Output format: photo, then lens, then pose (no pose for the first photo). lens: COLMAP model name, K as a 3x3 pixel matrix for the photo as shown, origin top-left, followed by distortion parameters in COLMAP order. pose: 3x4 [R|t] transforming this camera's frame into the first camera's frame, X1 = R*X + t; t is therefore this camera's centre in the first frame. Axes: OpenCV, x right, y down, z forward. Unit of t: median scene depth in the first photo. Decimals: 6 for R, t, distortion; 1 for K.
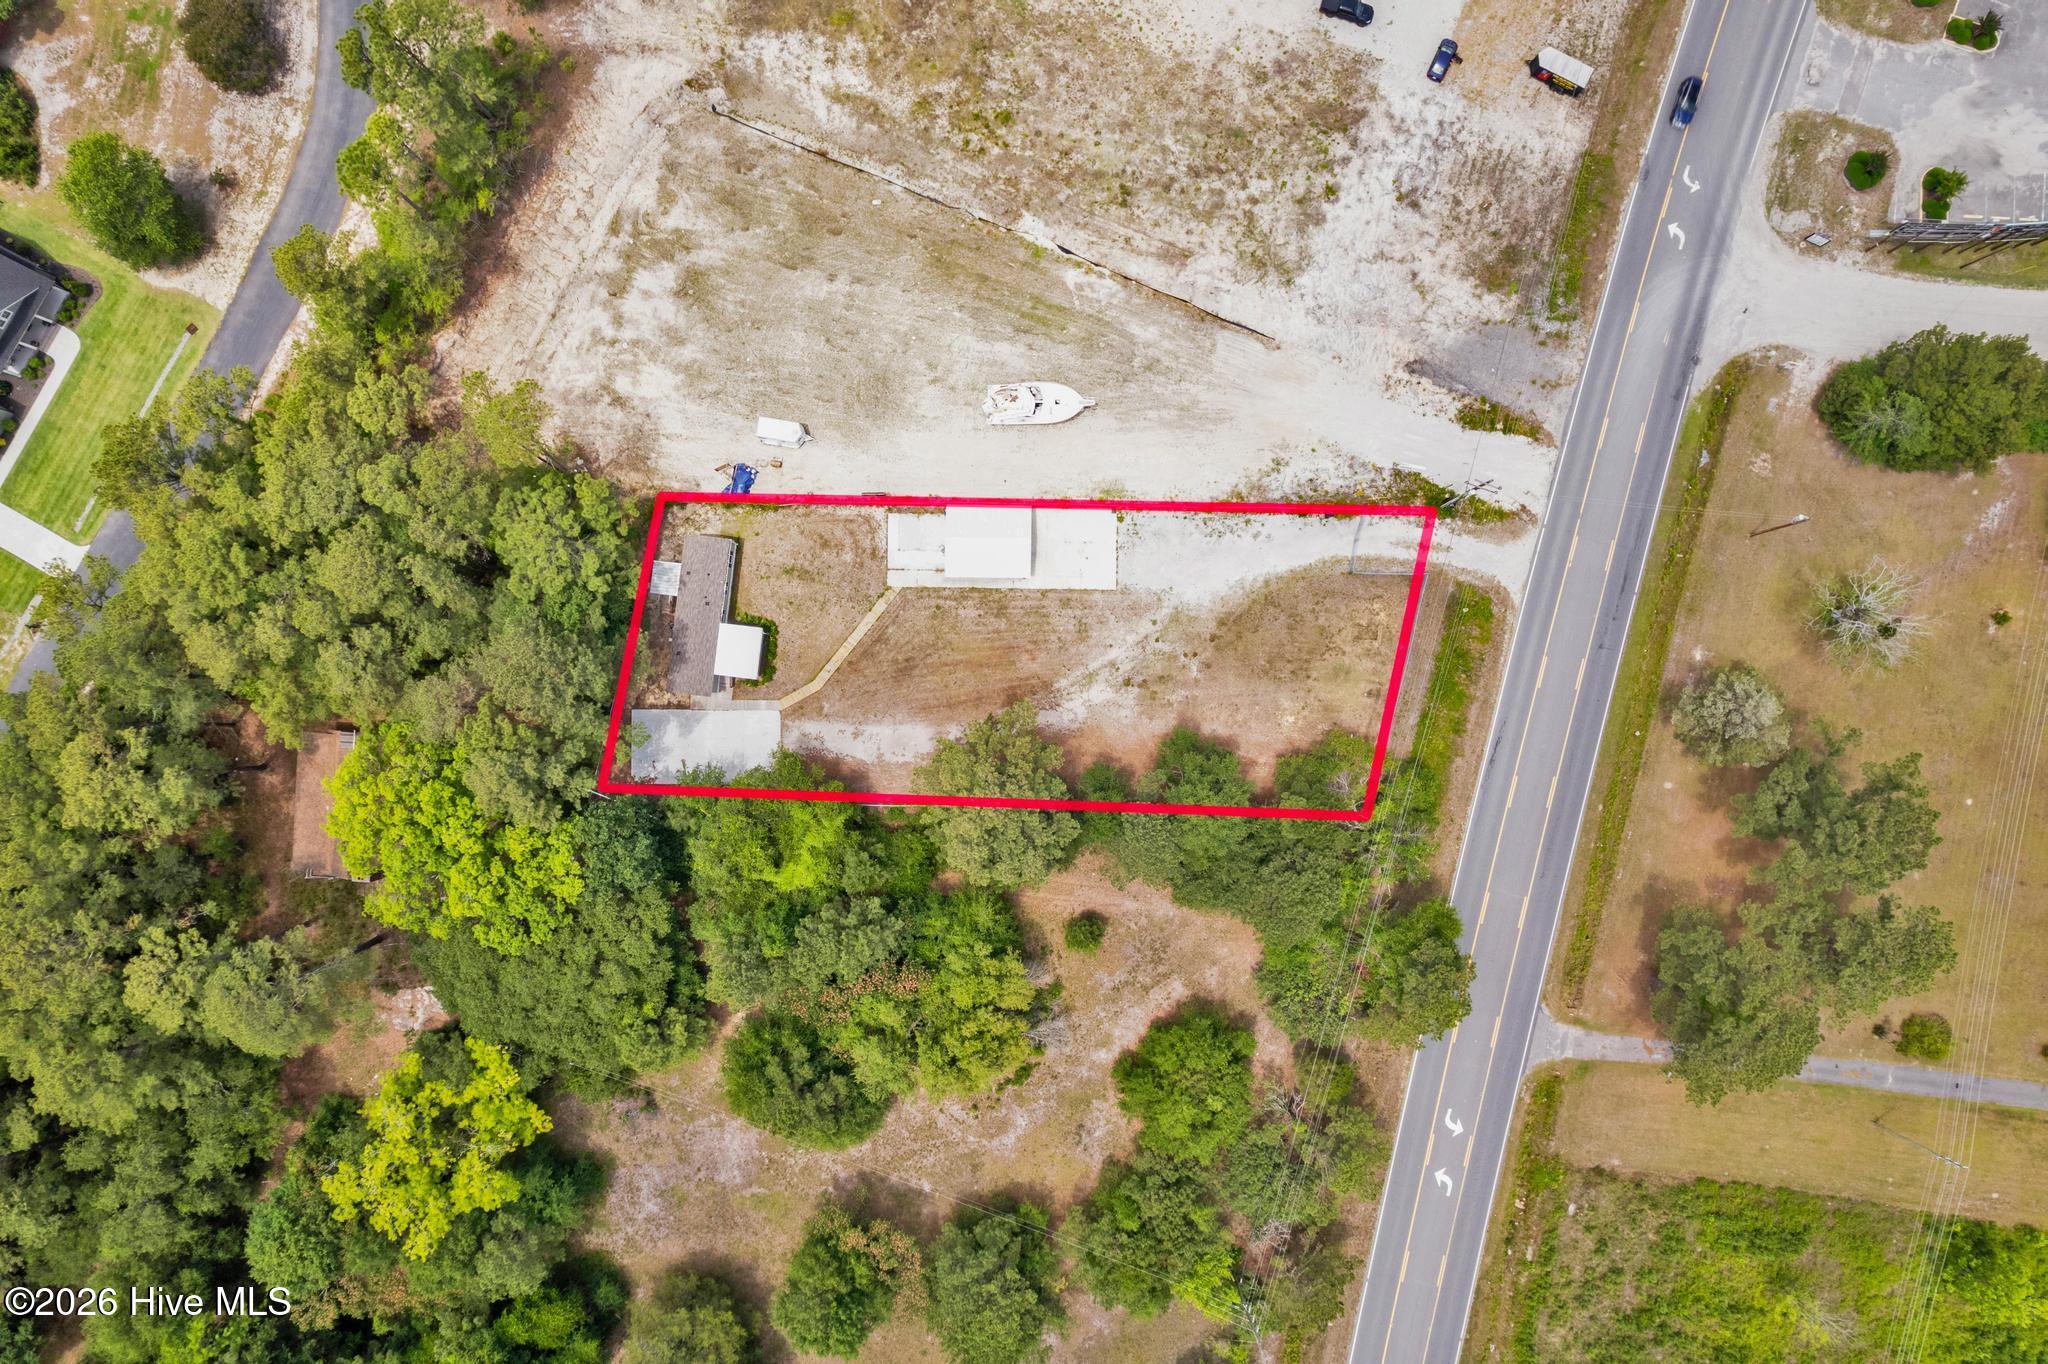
lens RADIAL K [[1314.9, 0, 1024.0], [0, 1314.9, 682.0], [0, 0, 1]] dist [-0.049715, -0.000120]
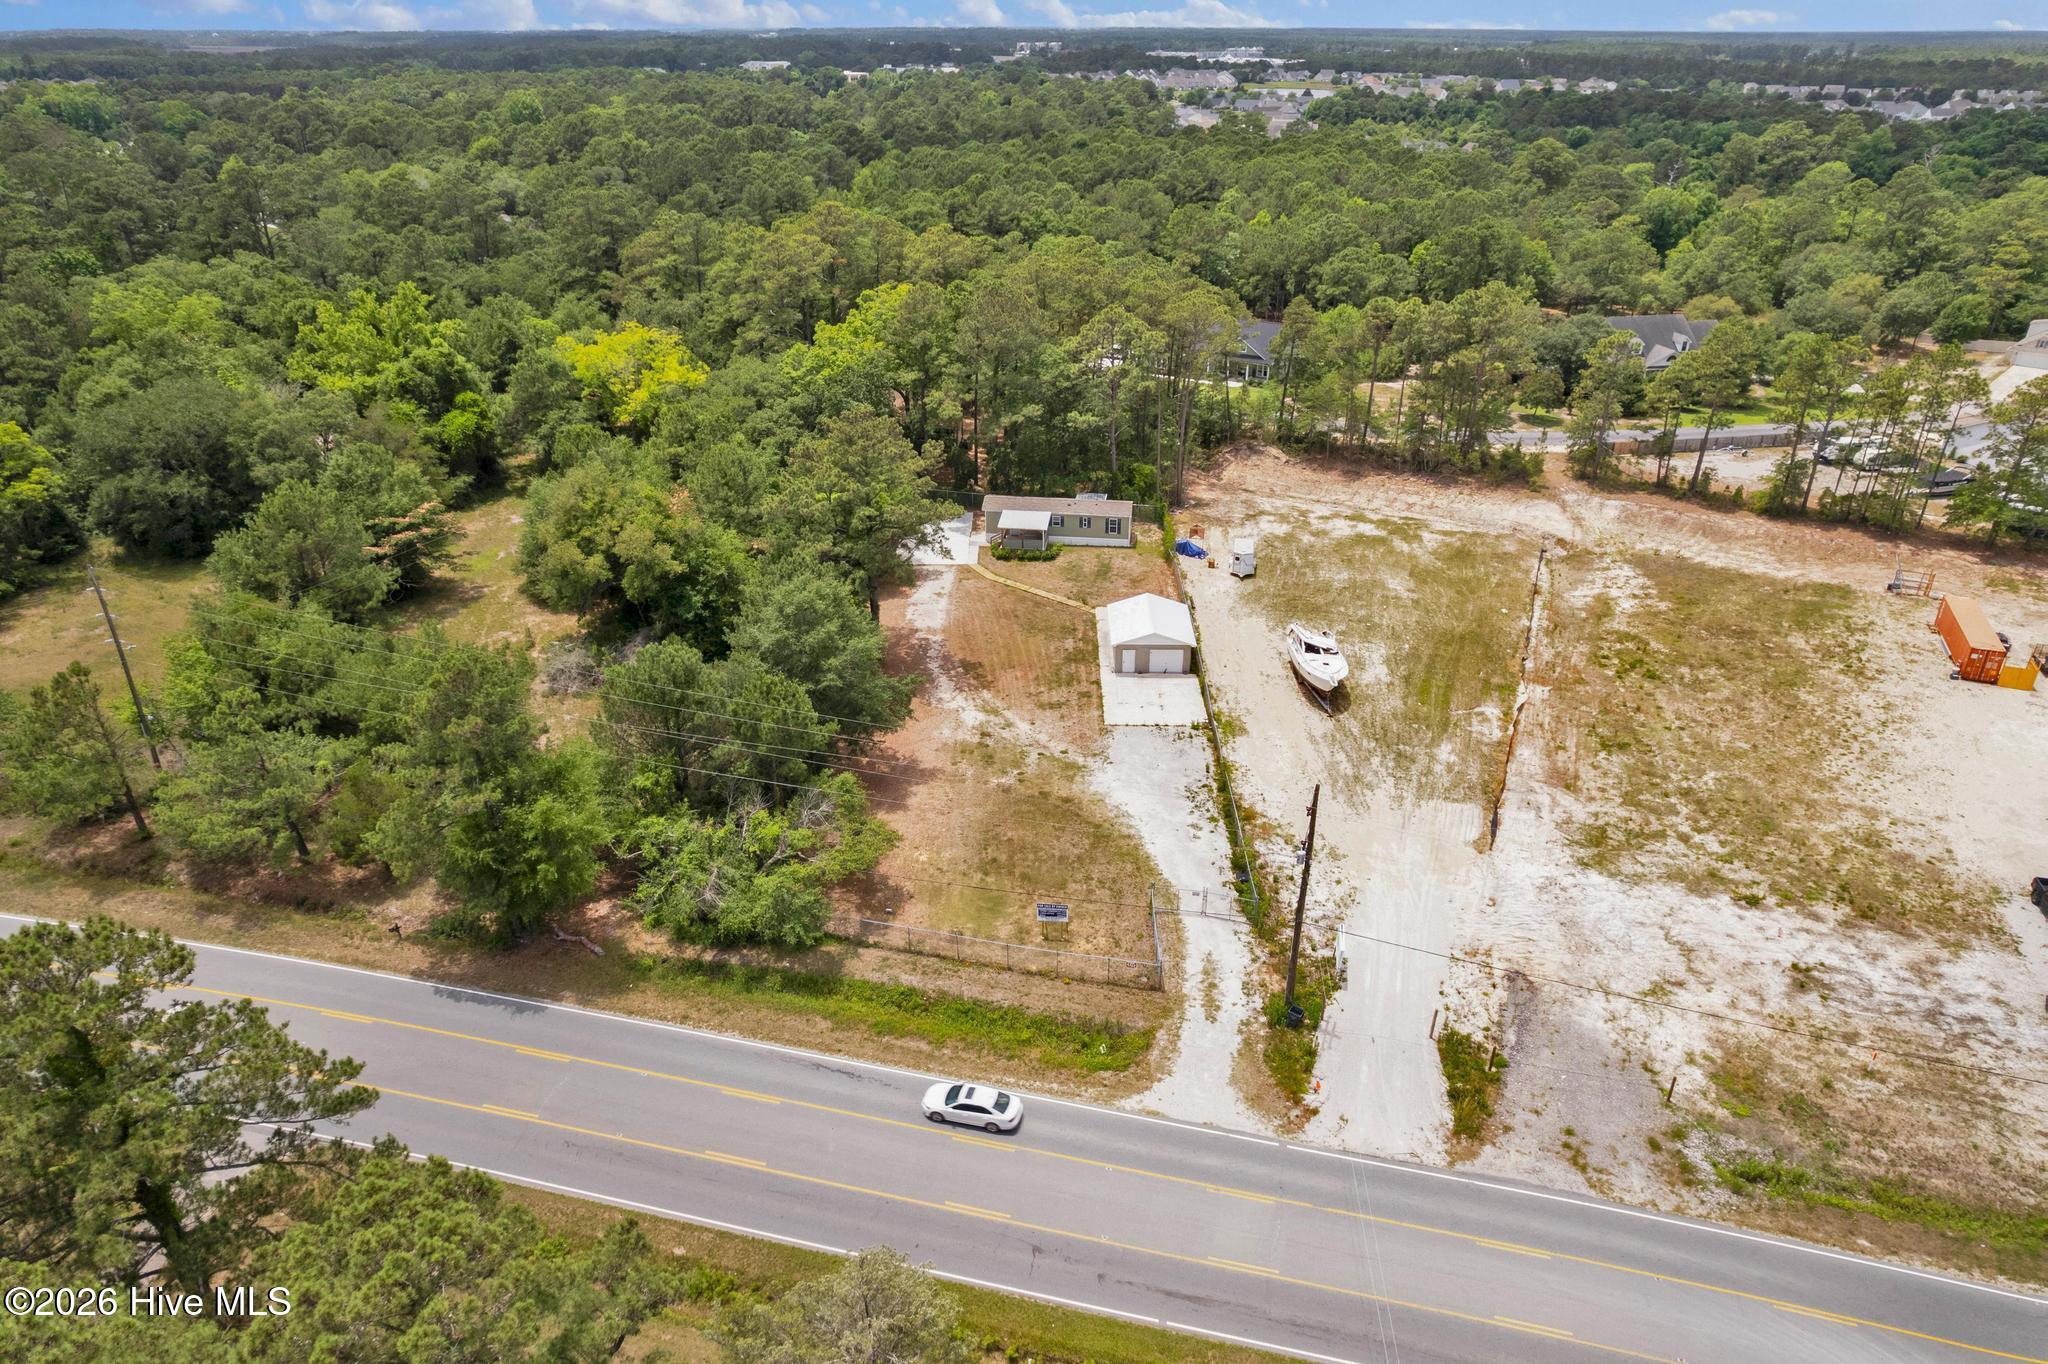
lens RADIAL K [[1314.9, 0, 1024.0], [0, 1314.9, 682.0], [0, 0, 1]] dist [-0.049715, -0.000120]
pose [[-0.001327, 0.453327, -0.891343, 0.750578], [-0.999998, 0.000841, 0.001917, -0.023714], [0.001619, 0.891344, 0.453324, 0.620468]]
